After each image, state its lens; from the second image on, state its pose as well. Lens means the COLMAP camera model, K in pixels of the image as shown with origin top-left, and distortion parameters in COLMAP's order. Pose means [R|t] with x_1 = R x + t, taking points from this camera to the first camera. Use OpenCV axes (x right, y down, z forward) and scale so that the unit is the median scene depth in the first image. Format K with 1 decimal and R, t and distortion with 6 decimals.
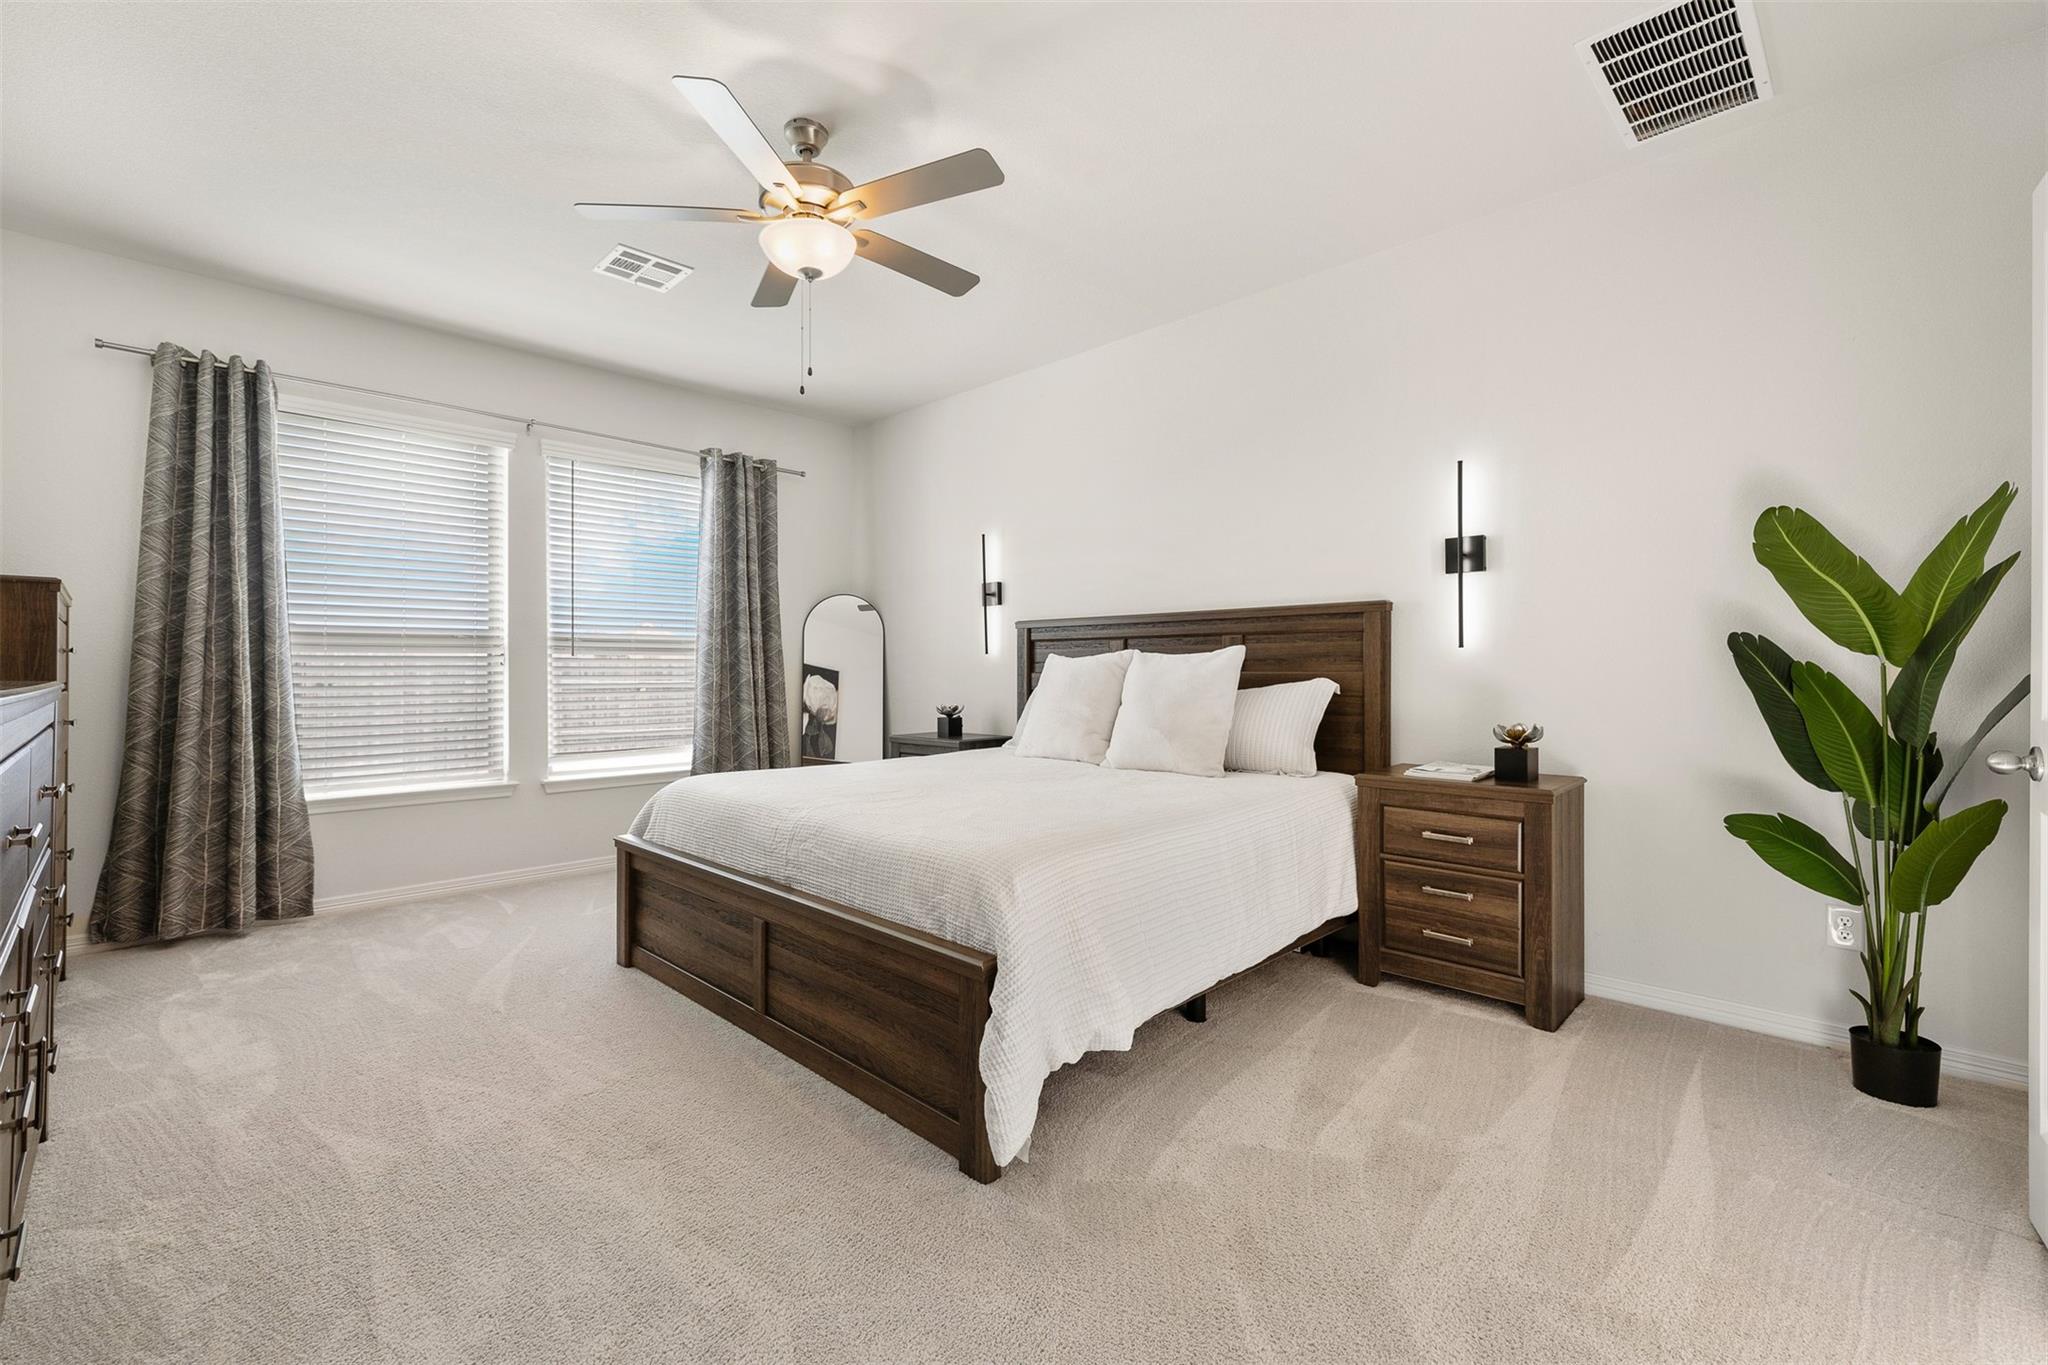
lens RADIAL K [[859.1, 0, 1020.4], [0, 859.1, 677.5], [0, 0, 1]] dist [0.001152, 0.000045]
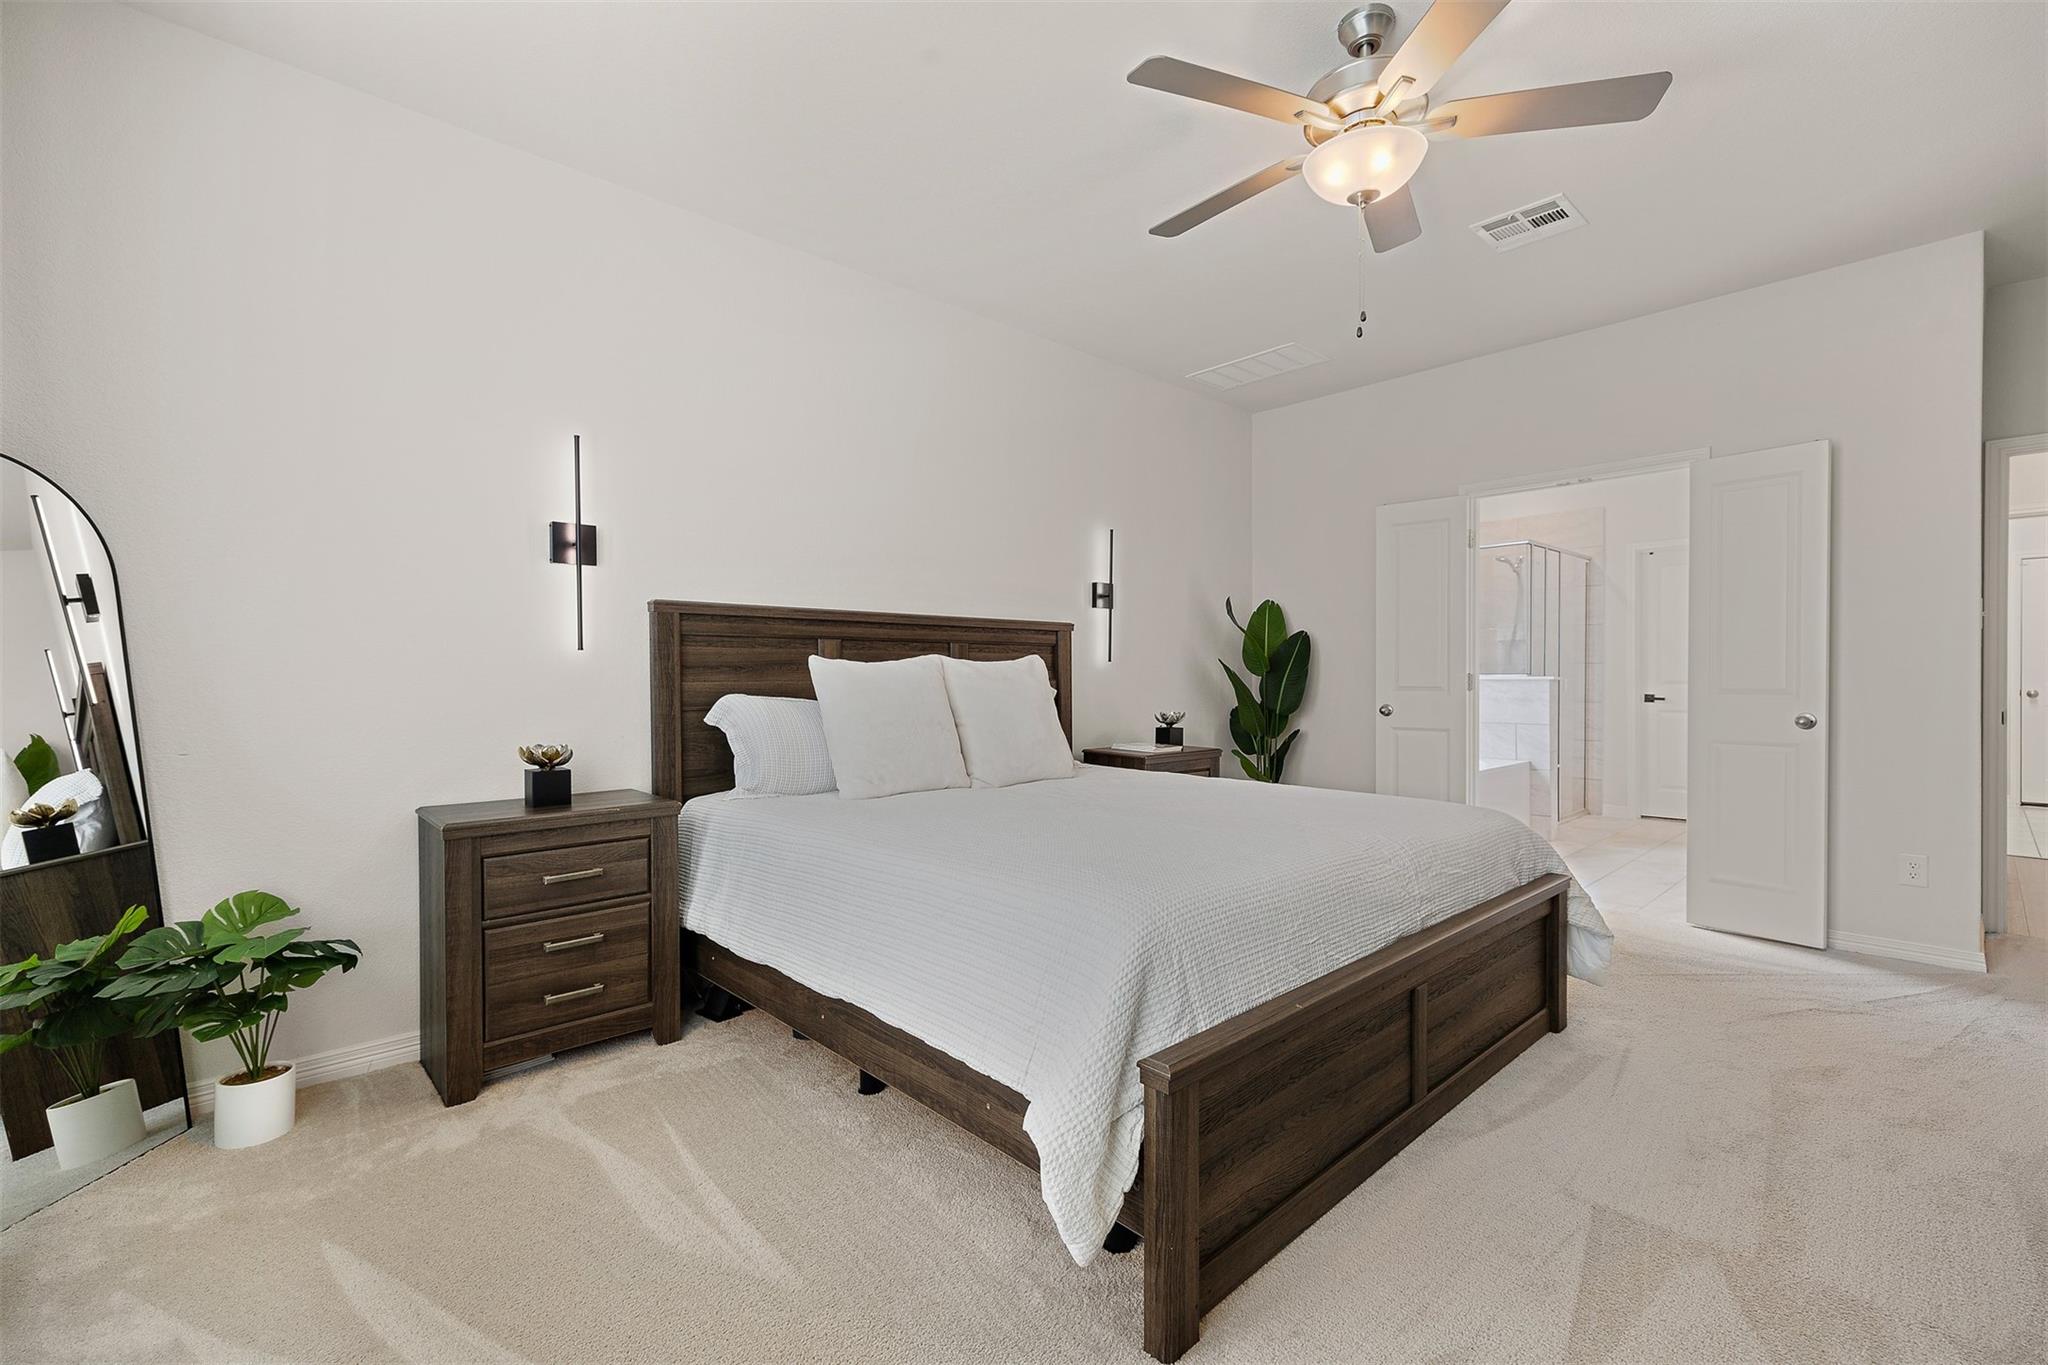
lens RADIAL K [[859.1, 0, 1020.4], [0, 859.1, 677.5], [0, 0, 1]] dist [0.001152, 0.000045]
pose [[0.065306, -0.000541, 0.997865, -0.691621], [0.010654, 0.999943, -0.000155, -0.006649], [-0.997808, 0.010641, 0.065308, 0.795466]]
